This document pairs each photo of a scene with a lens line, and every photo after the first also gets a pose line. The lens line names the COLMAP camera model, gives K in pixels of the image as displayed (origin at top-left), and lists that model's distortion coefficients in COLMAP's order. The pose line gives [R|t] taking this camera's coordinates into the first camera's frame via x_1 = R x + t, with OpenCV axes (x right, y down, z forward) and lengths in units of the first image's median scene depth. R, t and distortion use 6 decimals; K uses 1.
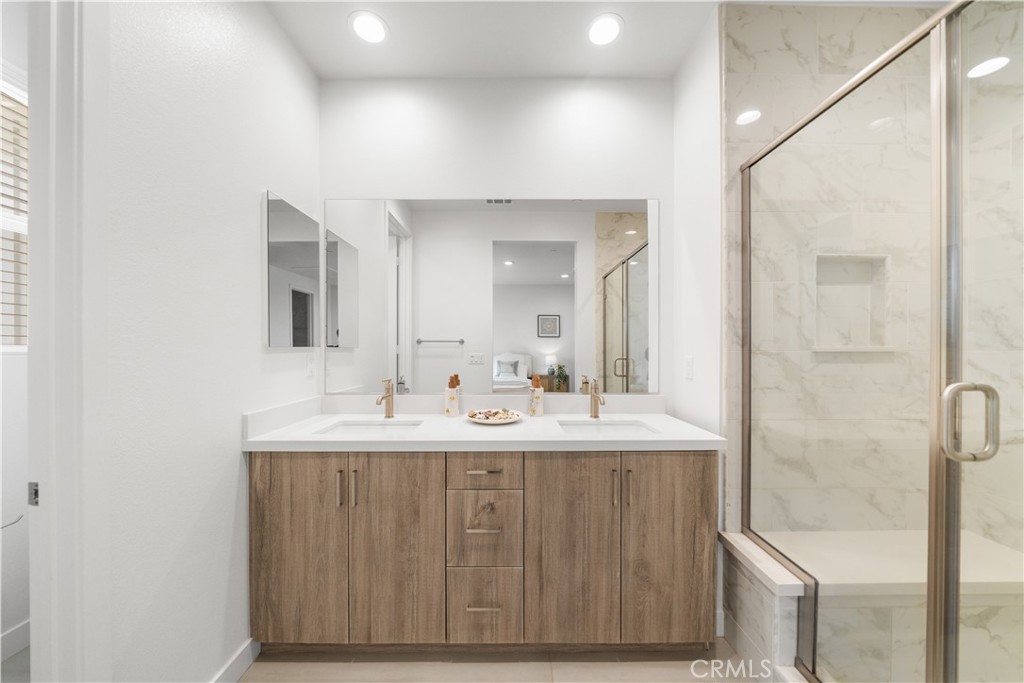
lens RADIAL K [[350.3, 0, 508.2], [0, 350.3, 342.2], [0, 0, 1]] dist [-0.002130, -0.000217]
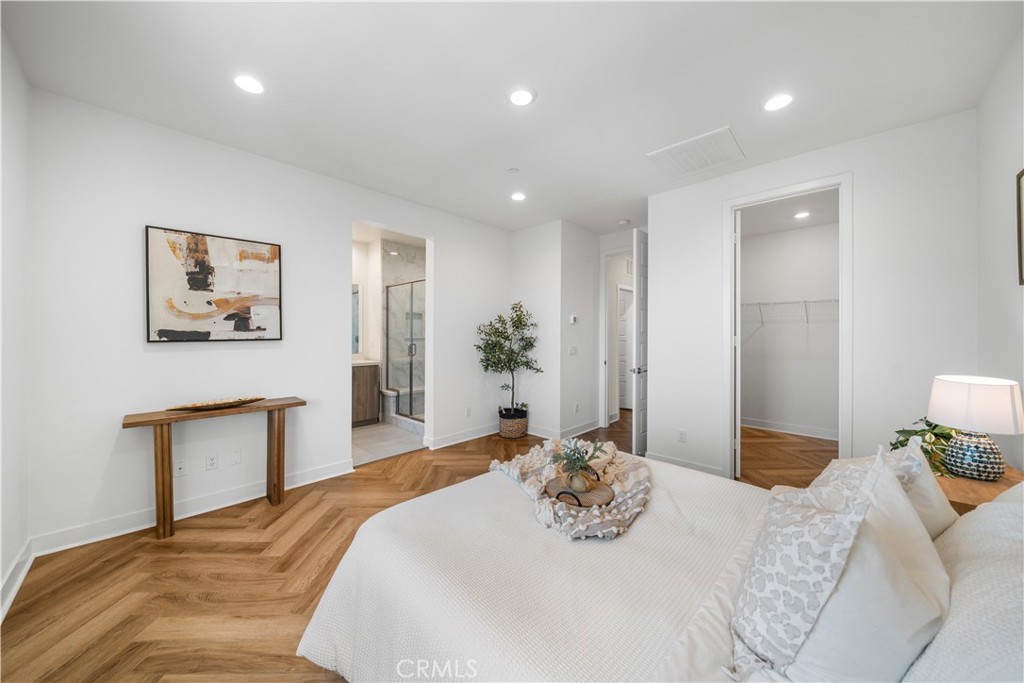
lens RADIAL K [[353.0, 0, 509.8], [0, 353.0, 335.4], [0, 0, 1]] dist [-0.002268, -0.000166]
pose [[0.695905, 0.003820, 0.718124, -1.020622], [-0.003825, 0.999991, -0.001613, -0.001550], [-0.718124, -0.001624, 0.695913, -2.366937]]
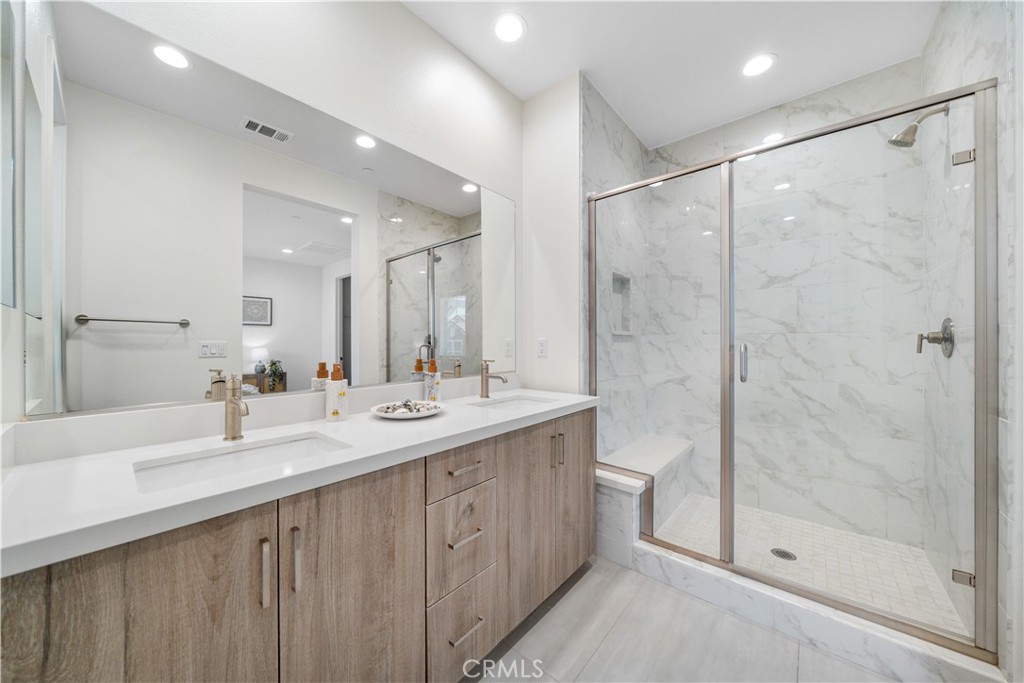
lens RADIAL K [[366.8, 0, 469.3], [0, 366.8, 338.7], [0, 0, 1]] dist [-0.001487, -0.000249]
pose [[0.658987, 0.014568, 0.752013, -0.704938], [-0.012275, 0.999888, -0.008613, 0.064351], [-0.752054, -0.003555, 0.659092, 0.403931]]
